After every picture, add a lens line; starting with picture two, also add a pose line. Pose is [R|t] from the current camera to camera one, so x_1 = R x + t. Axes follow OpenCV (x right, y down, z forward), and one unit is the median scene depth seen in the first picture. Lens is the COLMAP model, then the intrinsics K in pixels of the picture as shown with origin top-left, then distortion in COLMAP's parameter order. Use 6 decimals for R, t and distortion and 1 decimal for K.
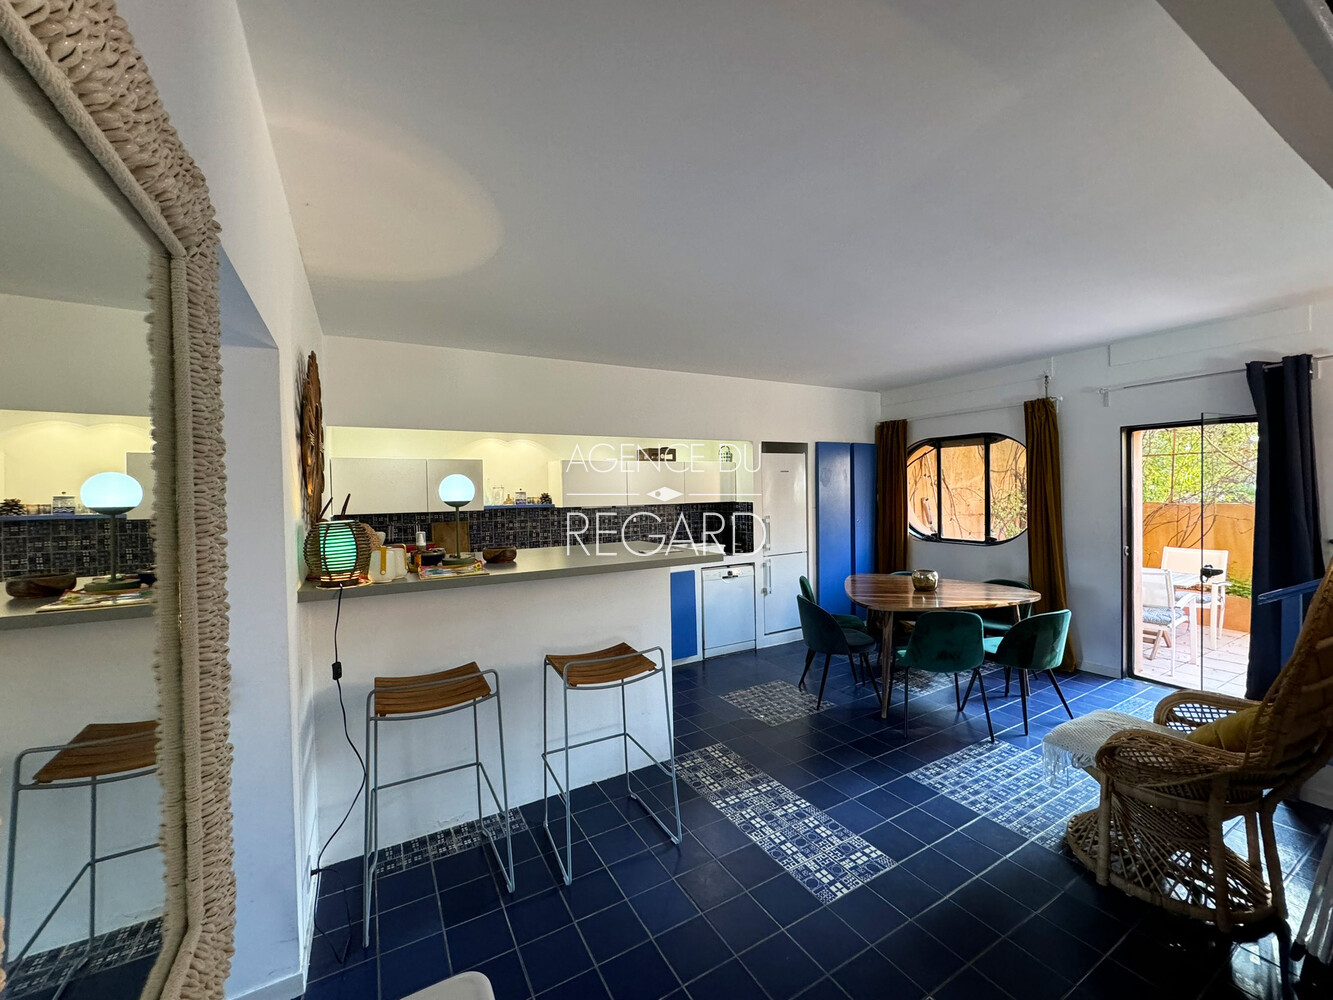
lens RADIAL K [[533.5, 0, 664.2], [0, 533.5, 500.0], [0, 0, 1]] dist [-0.001705, -0.000020]
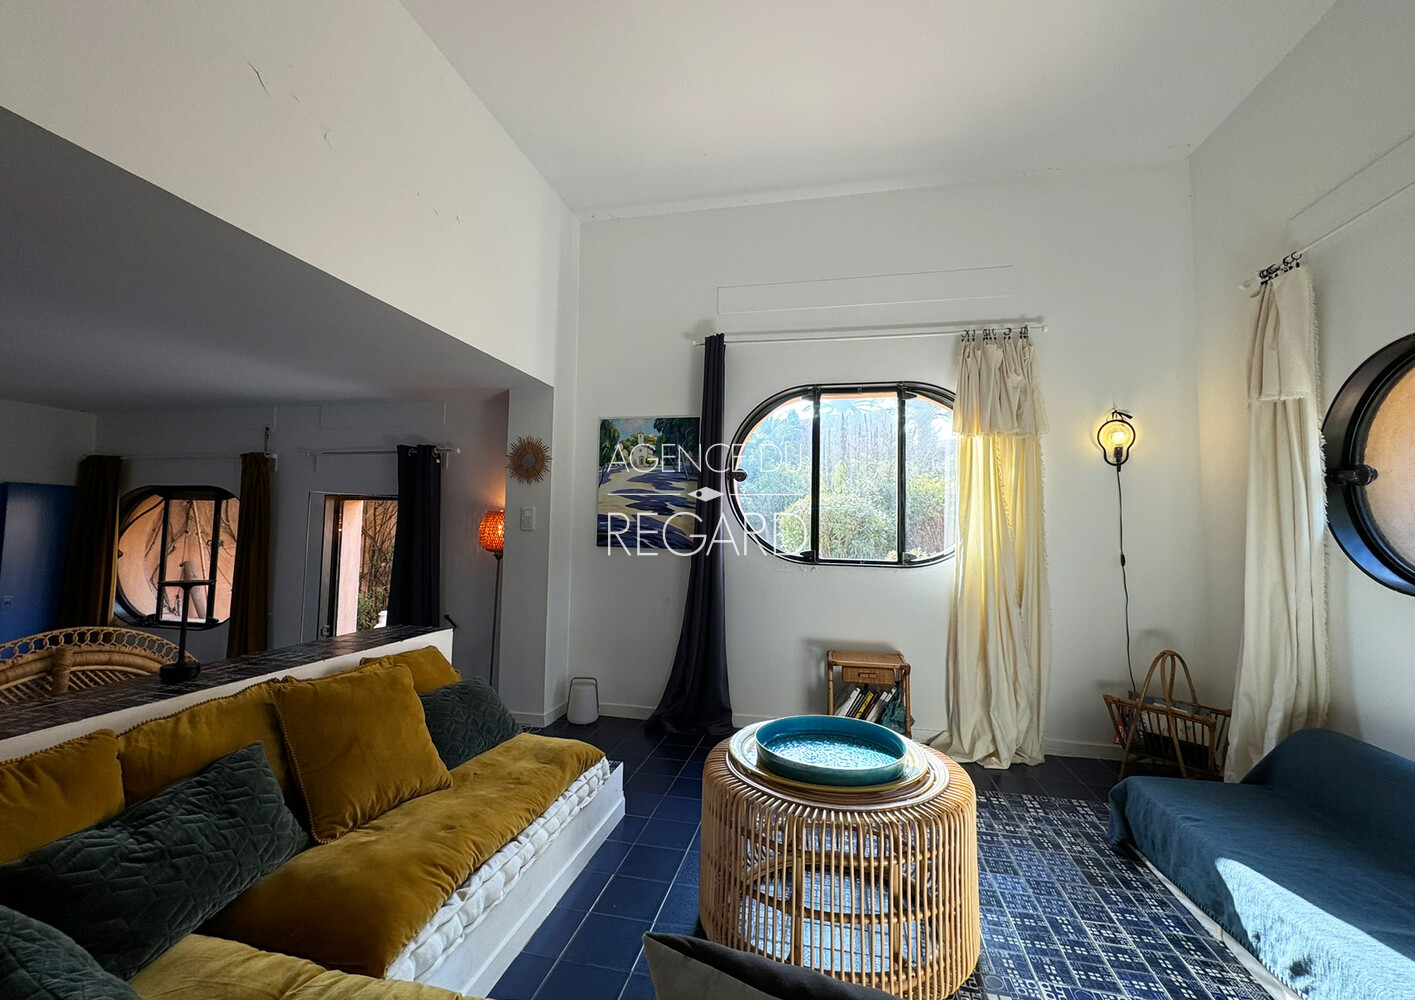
lens RADIAL K [[597.0, 0, 707.5], [0, 597.0, 500.0], [0, 0, 1]] dist [0.001140, 0.000129]
pose [[0.662782, 0.064473, 0.746032, 0.429895], [-0.014818, 0.997221, -0.073017, -0.051372], [-0.748666, 0.037339, 0.661895, -0.145241]]
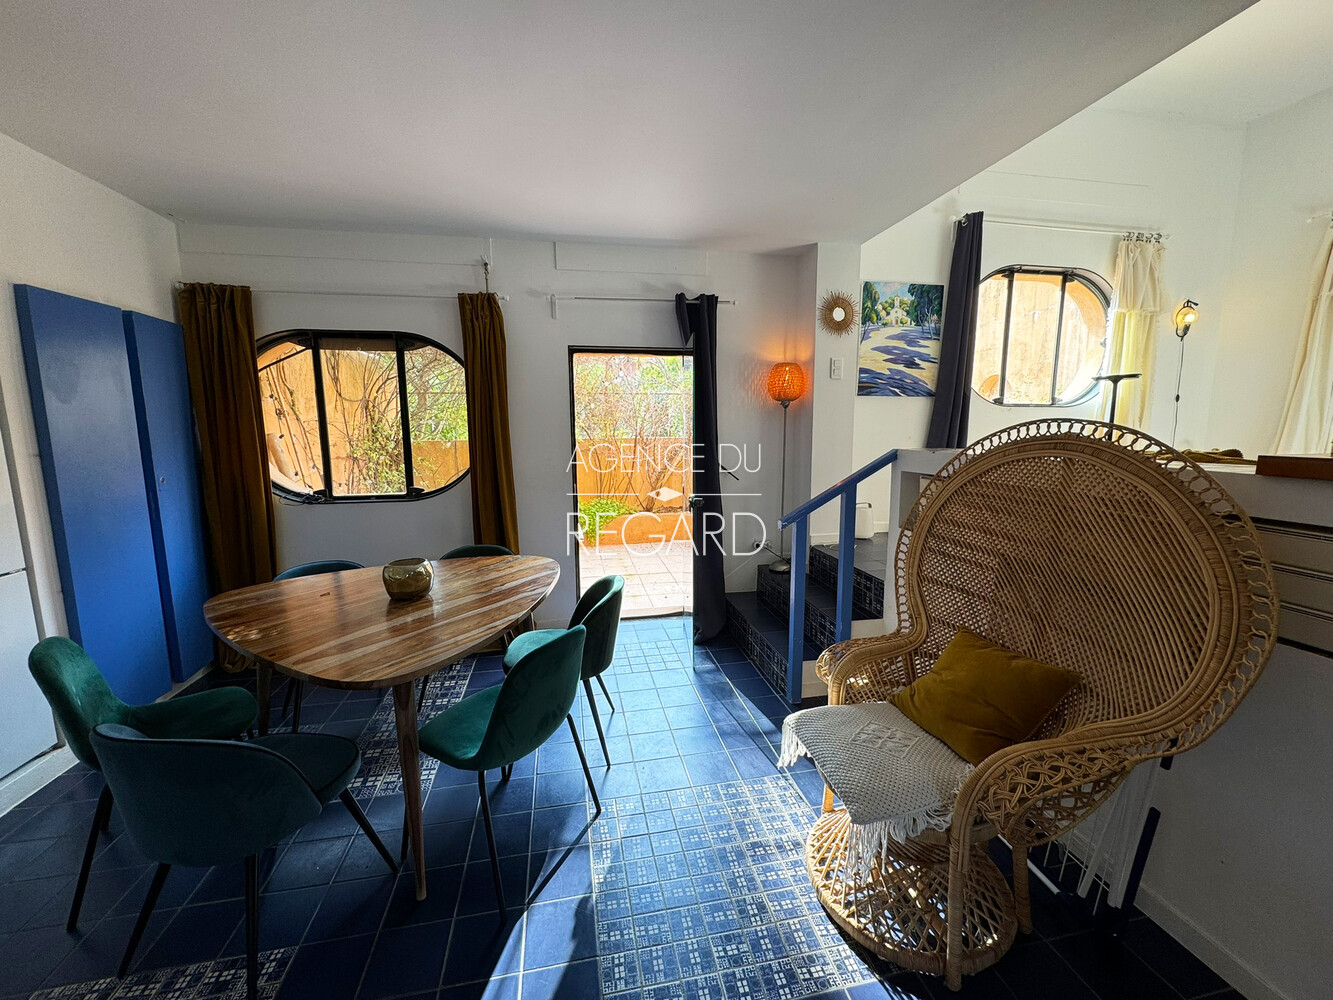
lens RADIAL K [[533.5, 0, 664.2], [0, 533.5, 500.0], [0, 0, 1]] dist [-0.001705, -0.000020]
pose [[0.320279, -0.120588, 0.939617, 0.057427], [0.016082, 0.992414, 0.121883, 0.005598], [-0.947187, -0.023926, 0.319789, 0.467032]]
